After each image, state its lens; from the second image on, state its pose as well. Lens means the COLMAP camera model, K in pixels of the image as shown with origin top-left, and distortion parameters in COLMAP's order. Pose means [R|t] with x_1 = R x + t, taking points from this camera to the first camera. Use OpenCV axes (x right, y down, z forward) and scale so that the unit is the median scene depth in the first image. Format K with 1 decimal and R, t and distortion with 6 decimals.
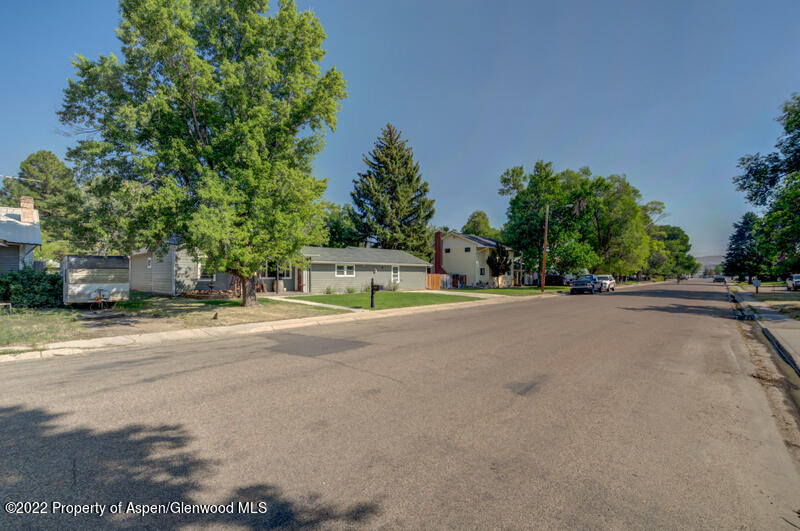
lens RADIAL K [[355.0, 0, 396.6], [0, 355.0, 271.6], [0, 0, 1]] dist [-0.000474, 0.002297]
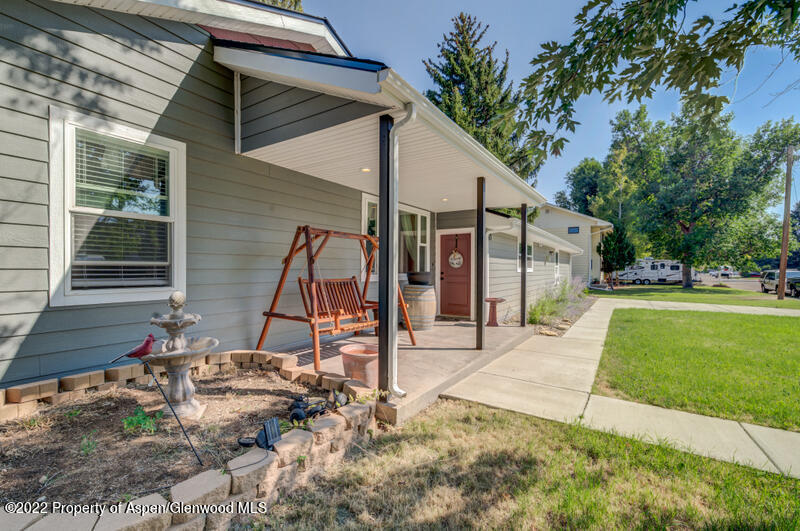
lens RADIAL K [[355.0, 0, 400.1], [0, 355.0, 269.9], [0, 0, 1]] dist [-0.000474, 0.002297]
pose [[0.985039, -0.000852, 0.172328, -0.347107], [-0.000464, 0.999971, 0.007595, 0.008876], [-0.172329, -0.007561, 0.985010, 0.647192]]
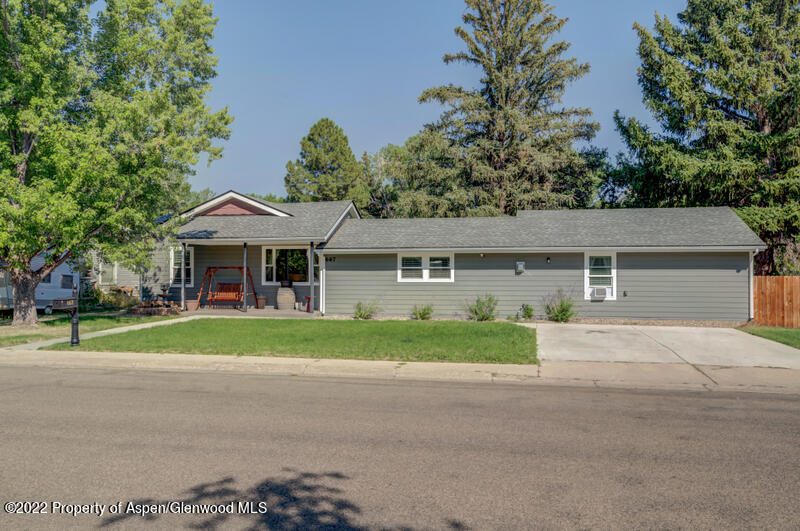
lens RADIAL K [[703.3, 0, 400.7], [0, 703.3, 265.7], [0, 0, 1]] dist [0.014057, -0.014637]
pose [[0.518506, -0.018417, -0.854876, 0.585142], [0.005957, 0.999822, -0.017927, 0.009318], [0.855053, 0.004203, 0.518523, 0.526576]]
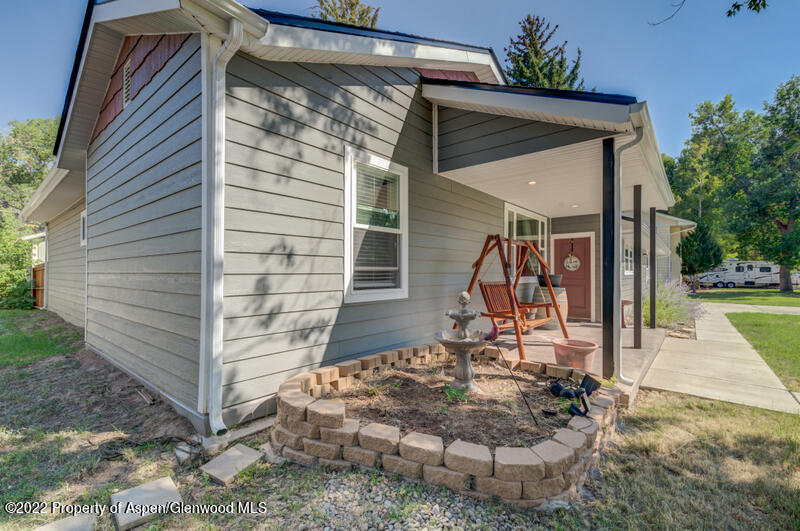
lens RADIAL K [[355.0, 0, 399.8], [0, 355.0, 269.2], [0, 0, 1]] dist [-0.000474, 0.002297]
pose [[0.998547, -0.003490, 0.053767, -0.413417], [0.003651, 0.999989, -0.002905, 0.008314], [-0.053757, 0.003097, 0.998549, 0.634750]]
